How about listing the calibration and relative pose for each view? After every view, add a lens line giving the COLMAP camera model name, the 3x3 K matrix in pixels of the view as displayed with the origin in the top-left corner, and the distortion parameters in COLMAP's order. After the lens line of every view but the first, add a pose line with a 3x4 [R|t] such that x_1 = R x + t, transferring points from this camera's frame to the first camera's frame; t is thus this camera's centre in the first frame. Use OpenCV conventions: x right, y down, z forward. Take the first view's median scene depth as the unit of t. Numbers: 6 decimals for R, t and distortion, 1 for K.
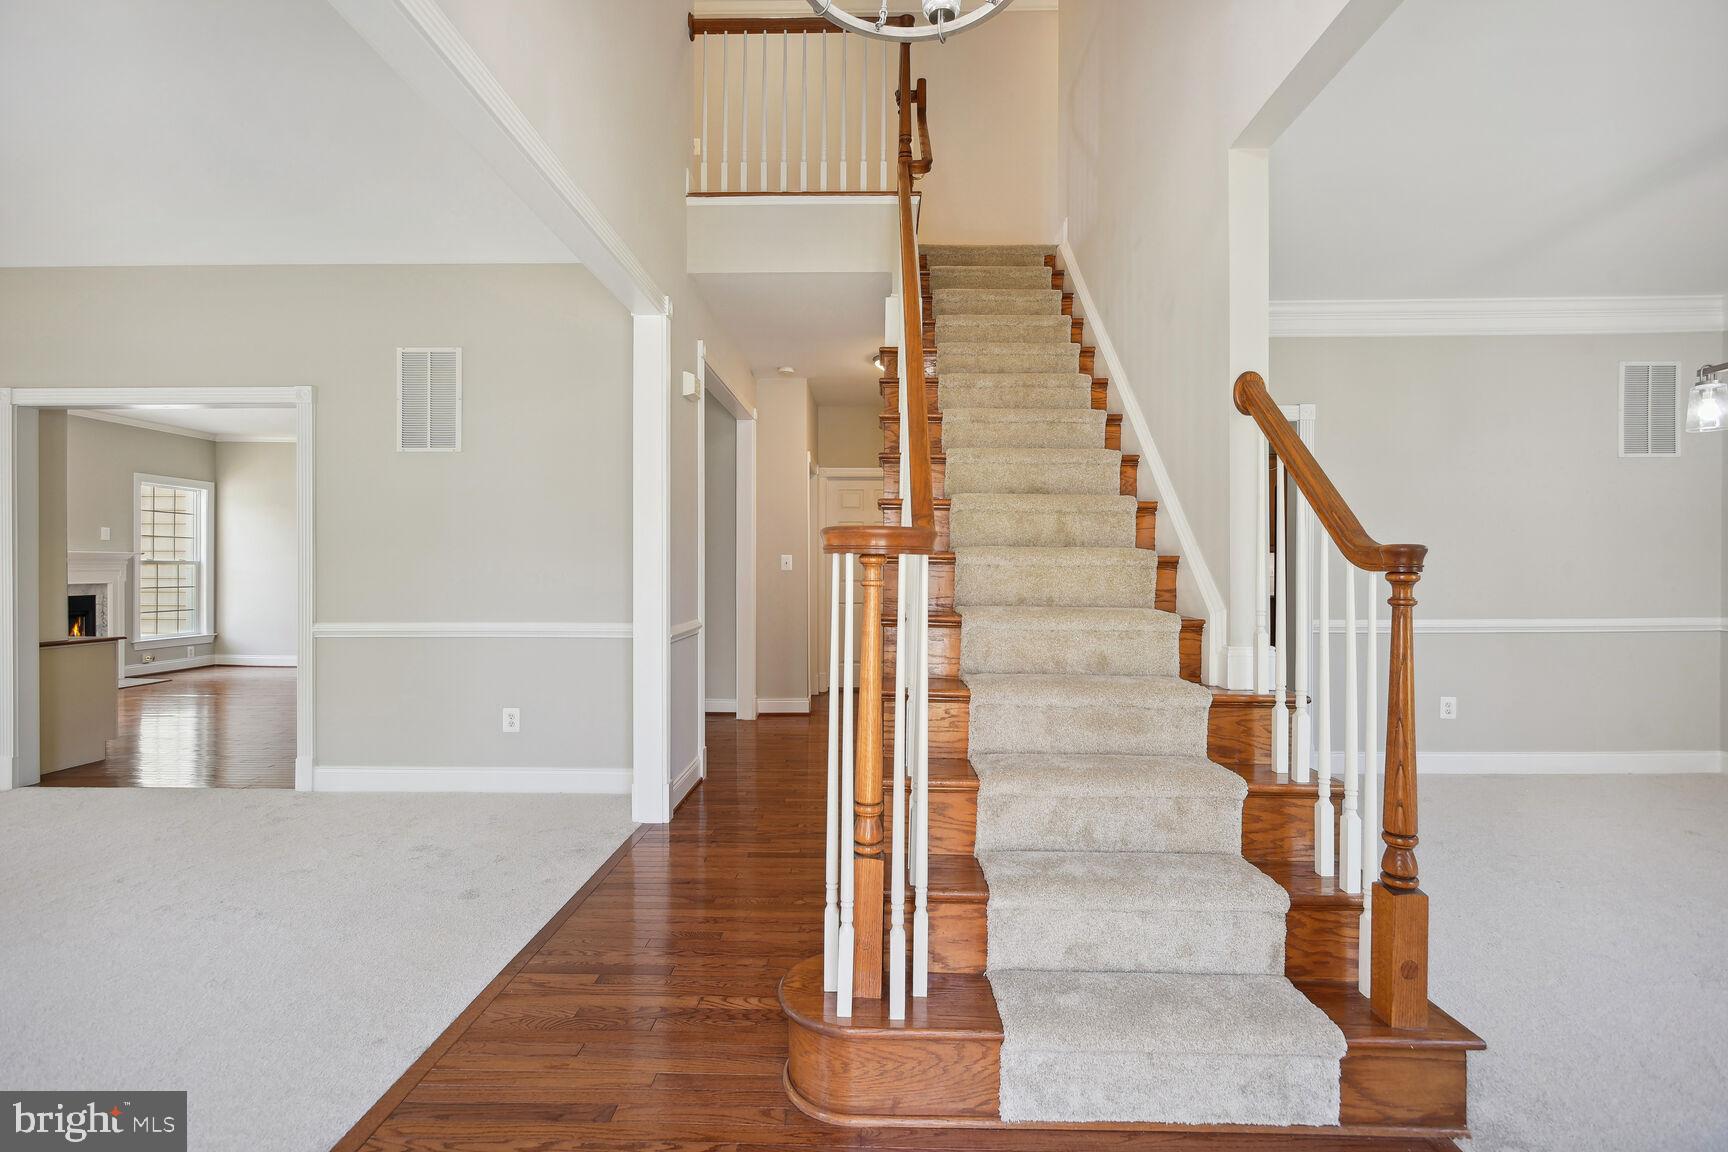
lens RADIAL K [[811.4, 0, 865.8], [0, 811.4, 572.1], [0, 0, 1]] dist [0.001033, 0.001347]
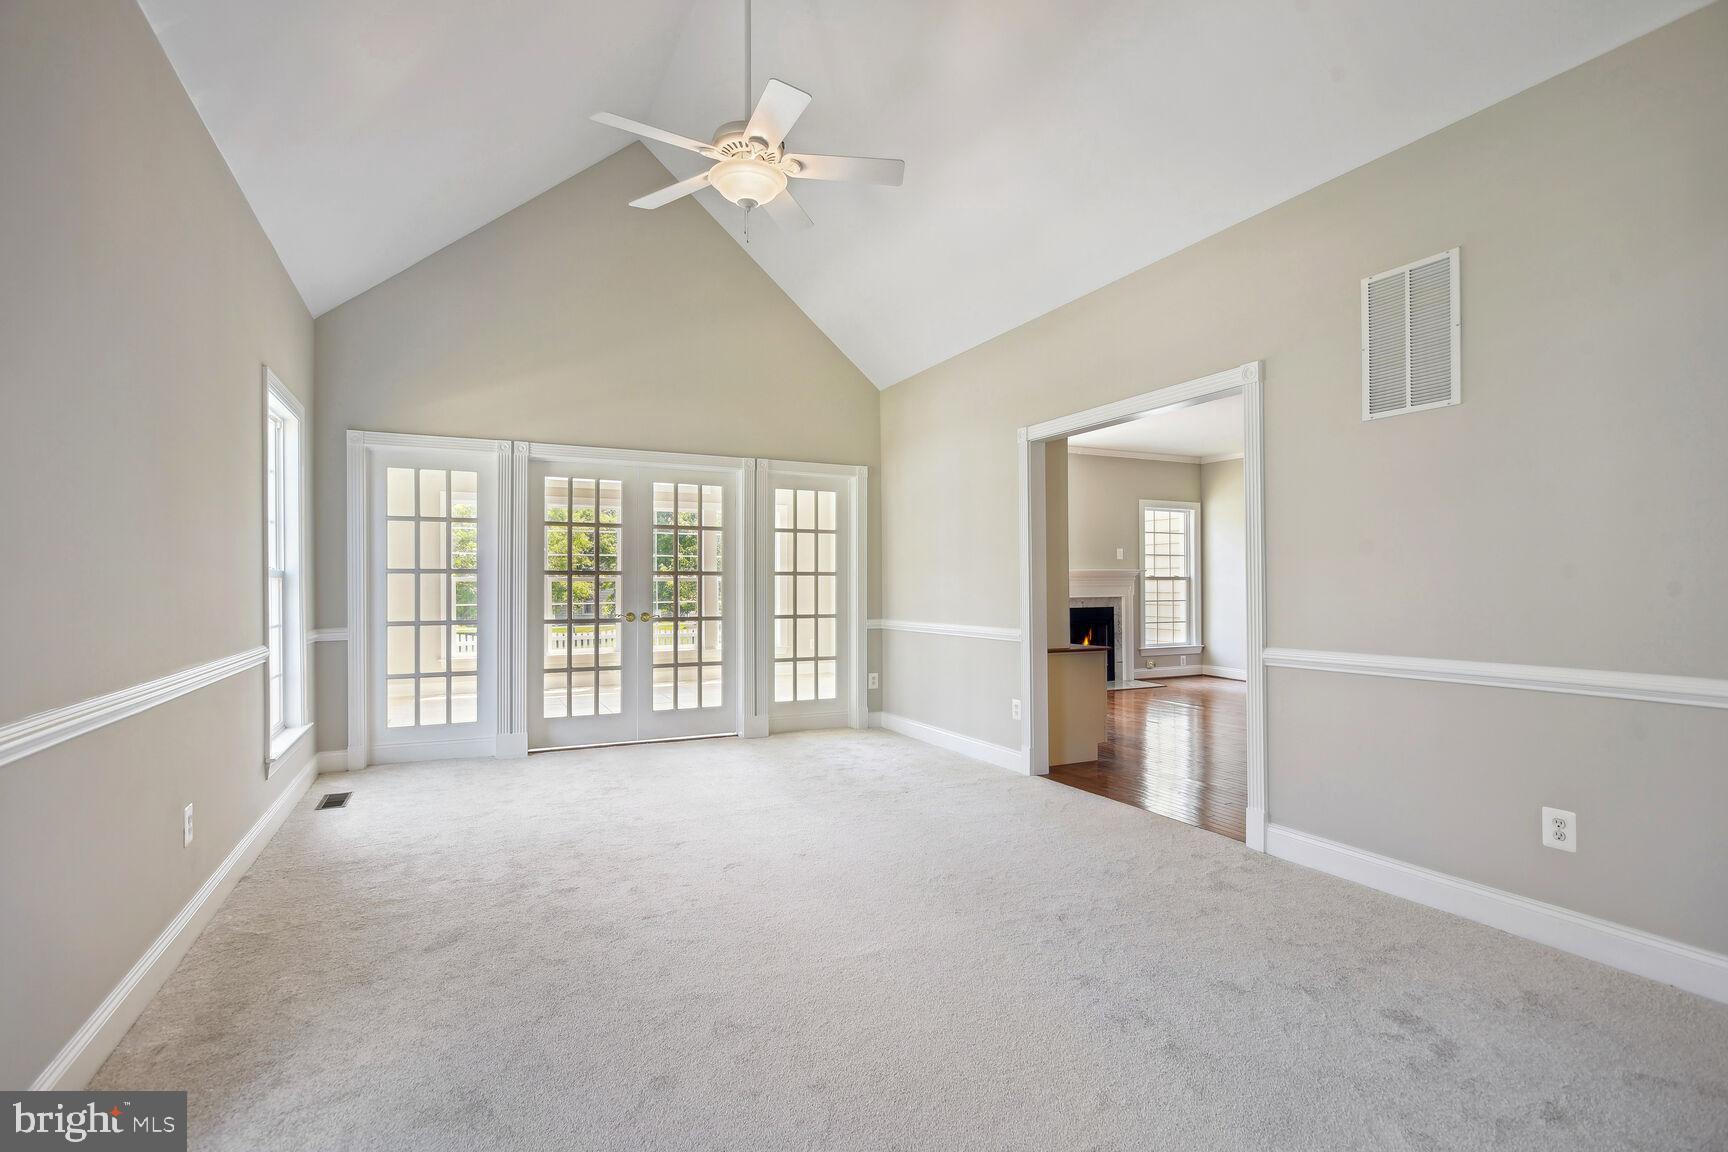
lens RADIAL K [[811.4, 0, 865.8], [0, 811.4, 572.1], [0, 0, 1]] dist [0.001033, 0.001347]
pose [[0.459769, -0.017833, -0.887860, -0.124805], [0.001026, 0.999808, -0.019550, 0.001961], [0.888038, 0.008078, 0.459699, 0.244520]]
